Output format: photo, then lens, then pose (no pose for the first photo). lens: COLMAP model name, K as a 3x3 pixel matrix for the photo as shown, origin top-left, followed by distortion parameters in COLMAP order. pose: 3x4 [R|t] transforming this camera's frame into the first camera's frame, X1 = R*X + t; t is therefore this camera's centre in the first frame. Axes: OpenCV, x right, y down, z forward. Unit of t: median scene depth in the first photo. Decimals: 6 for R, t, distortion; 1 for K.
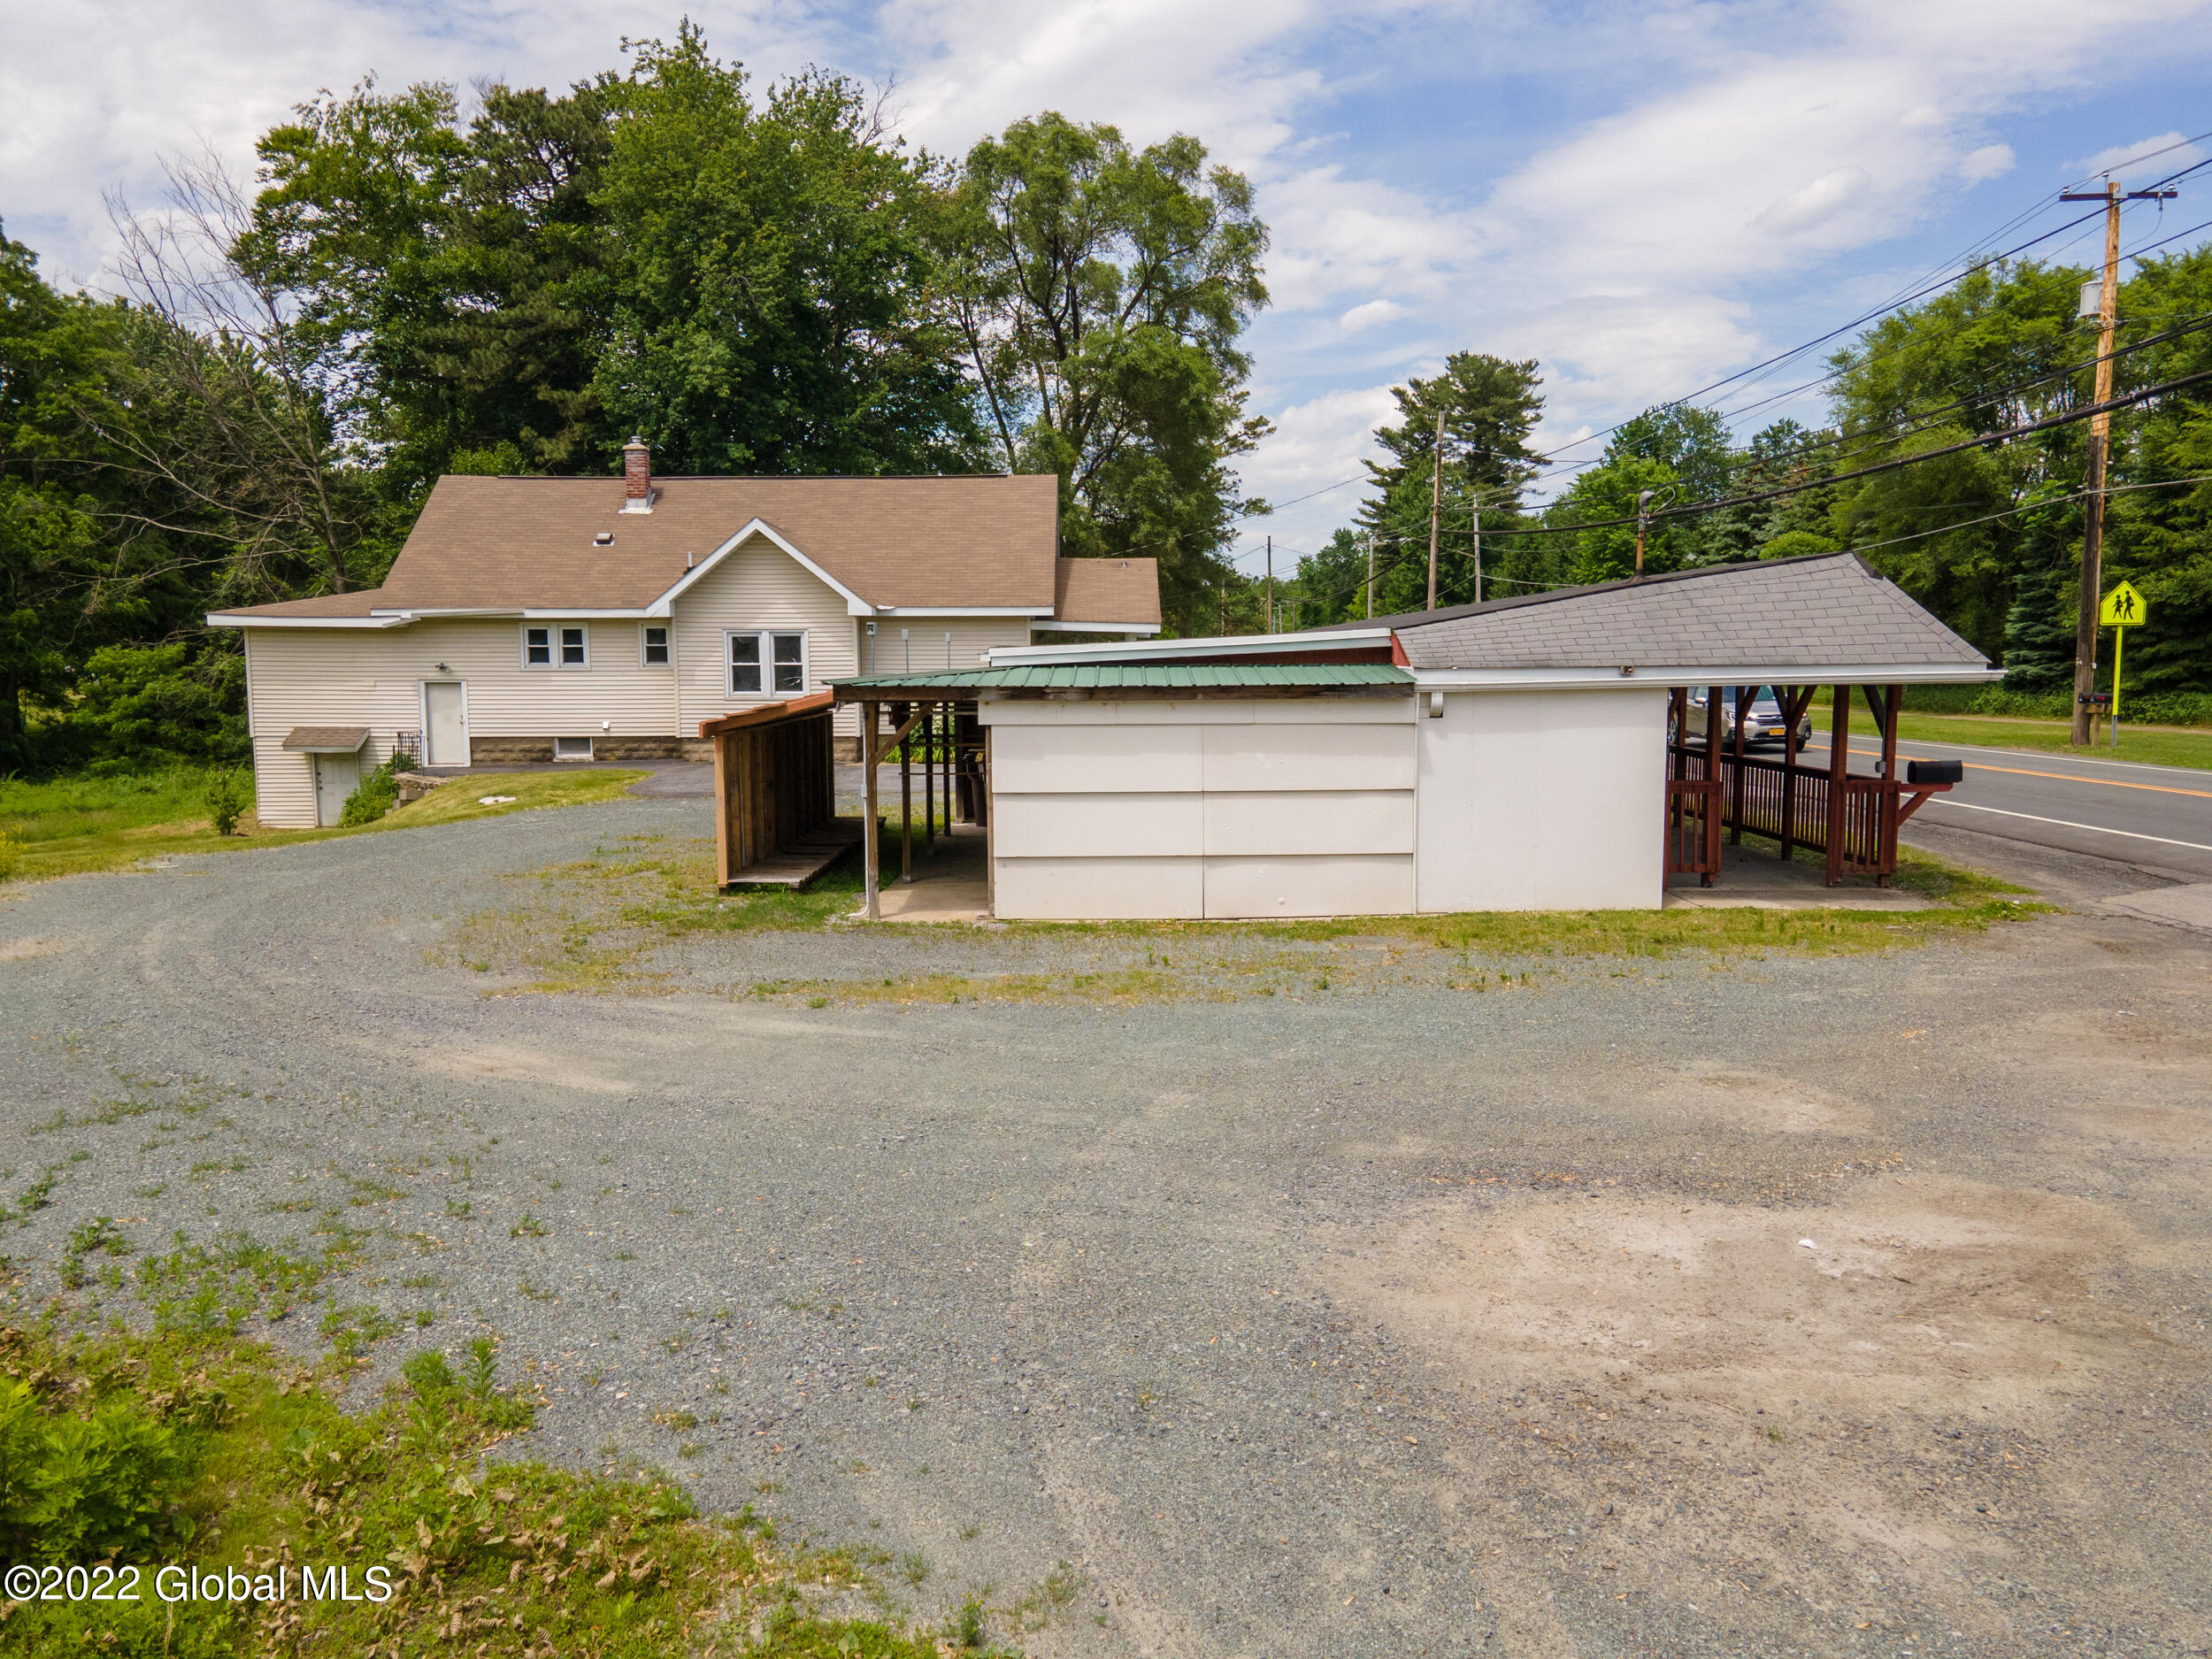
lens RADIAL K [[1612.2, 0, 1122.2], [0, 1612.2, 815.2], [0, 0, 1]] dist [0.027503, 0.025036]
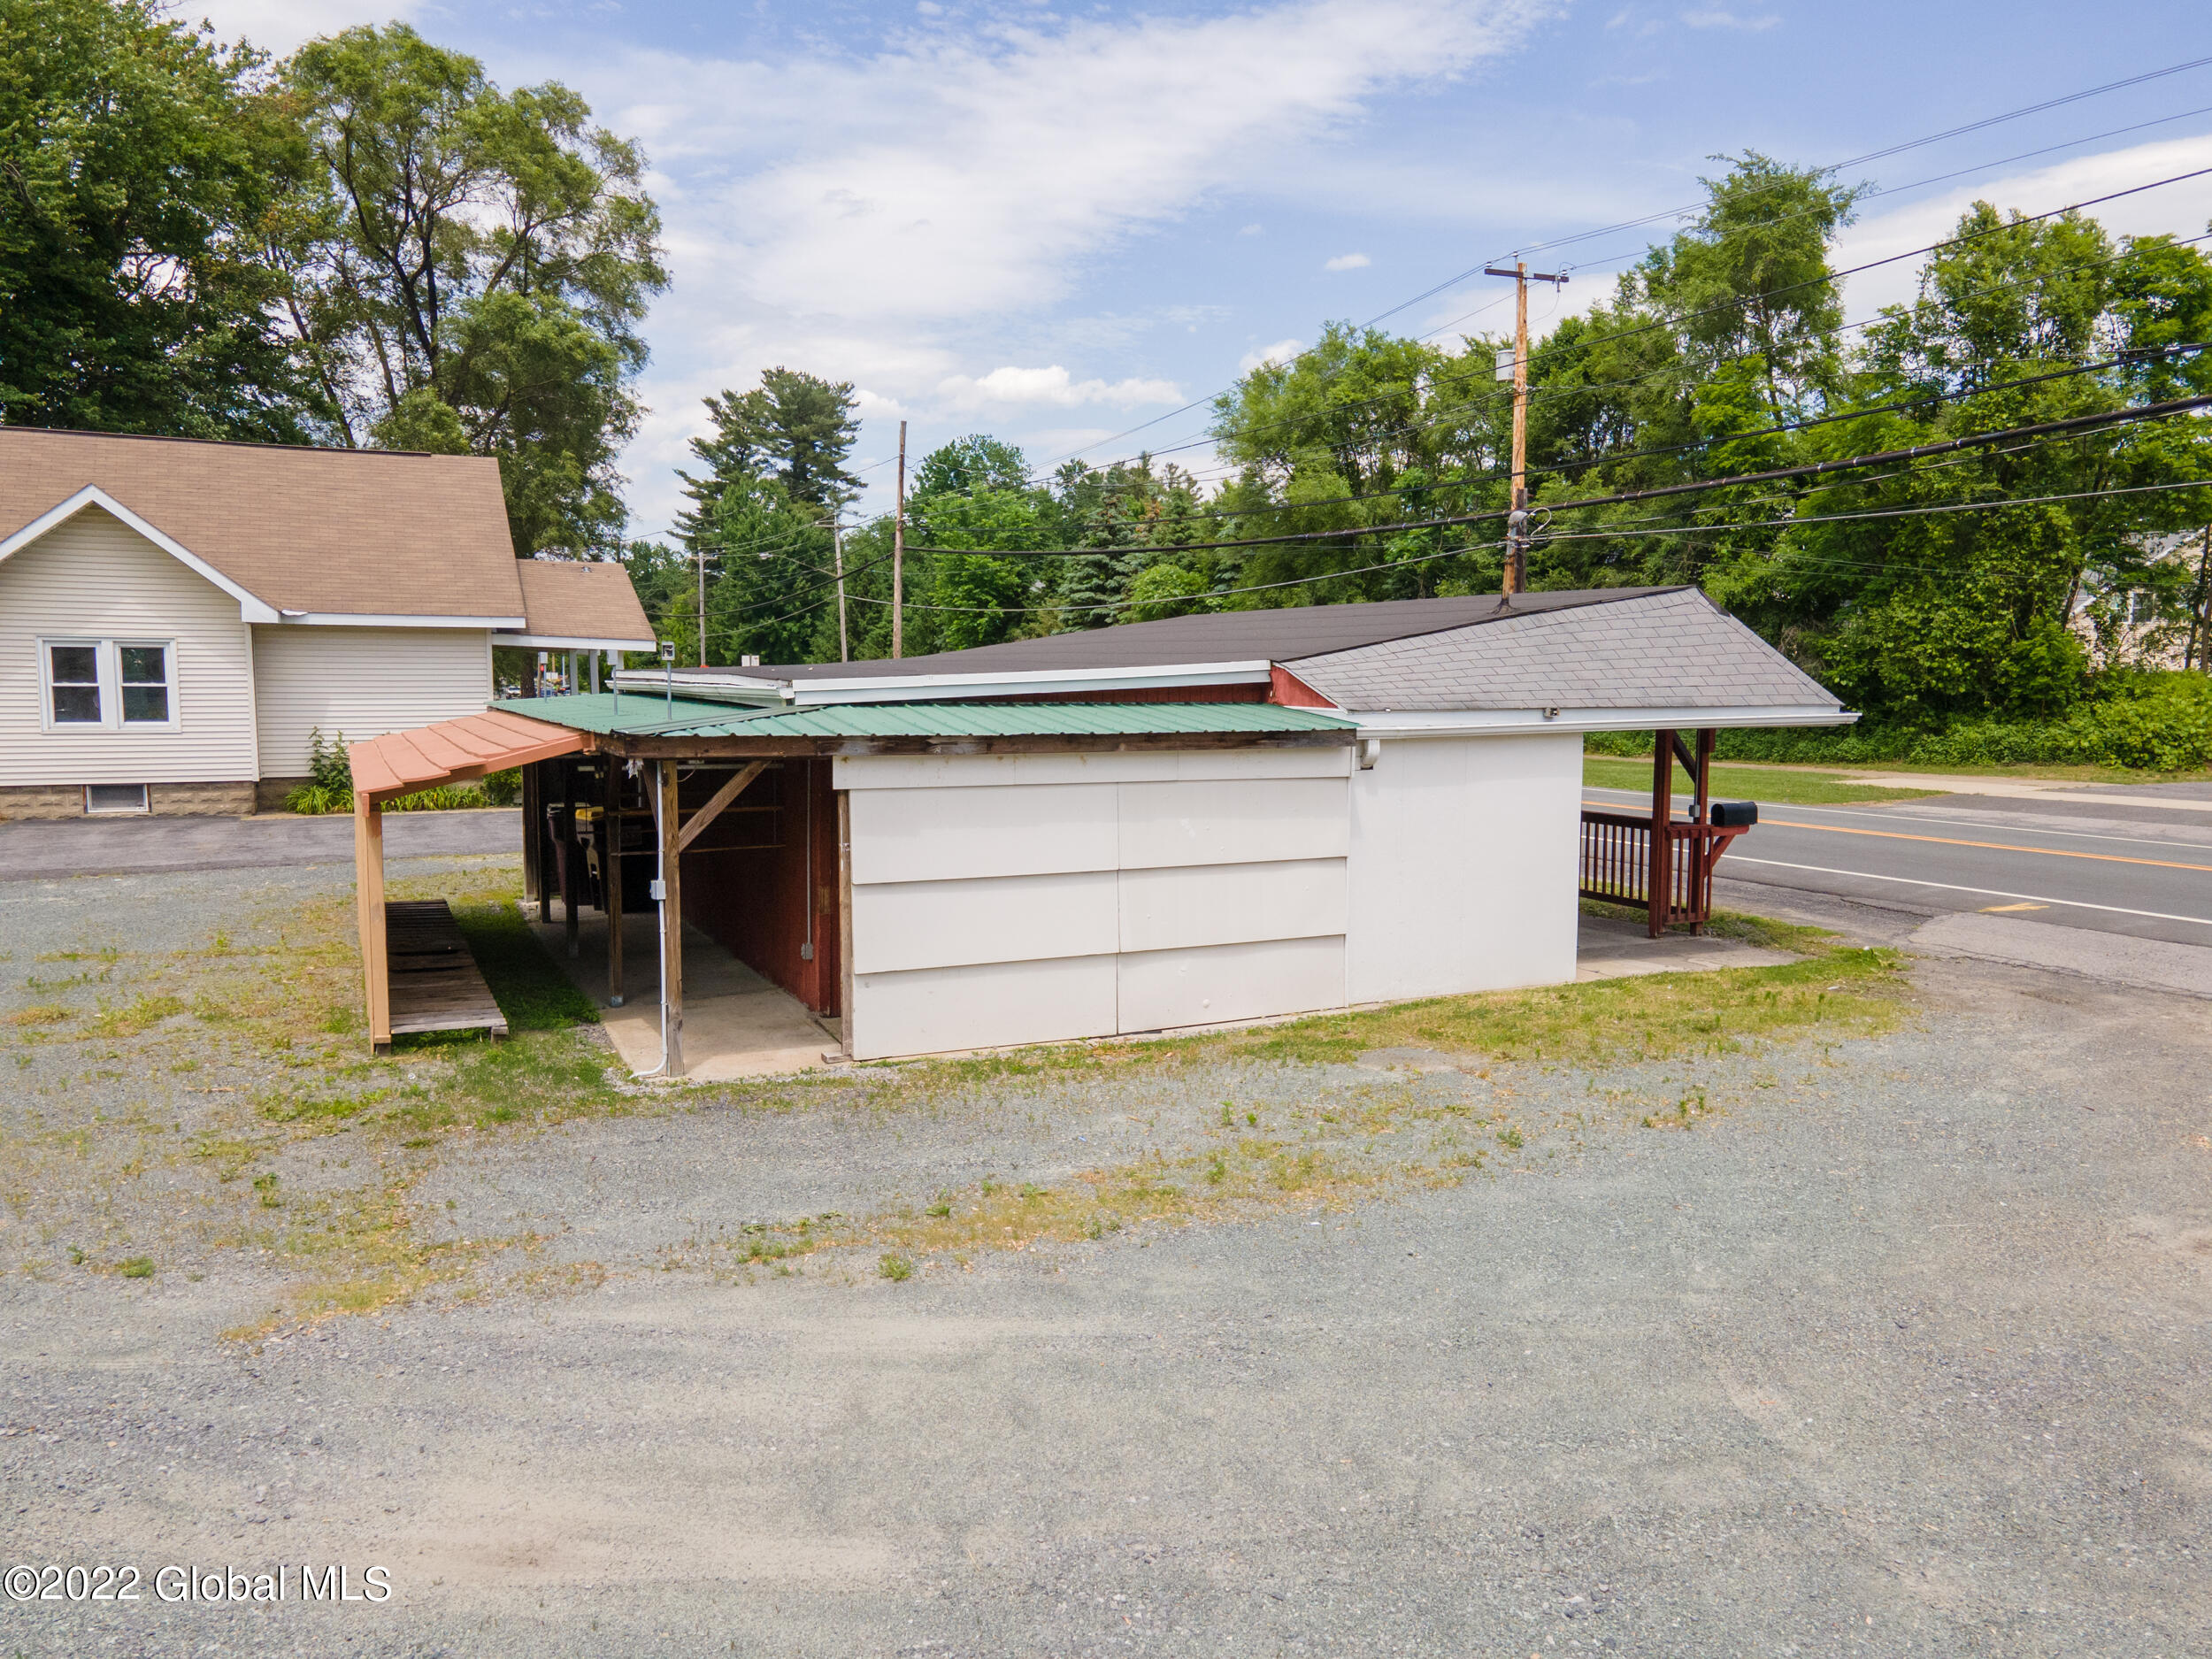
lens RADIAL K [[1612.2, 0, 1108.7], [0, 1612.2, 813.8], [0, 0, 1]] dist [0.027503, 0.025036]
pose [[0.908028, -0.026327, 0.418081, -0.073678], [0.031491, 0.999489, -0.005455, -0.010050], [-0.417724, 0.018119, 0.908393, 0.081467]]
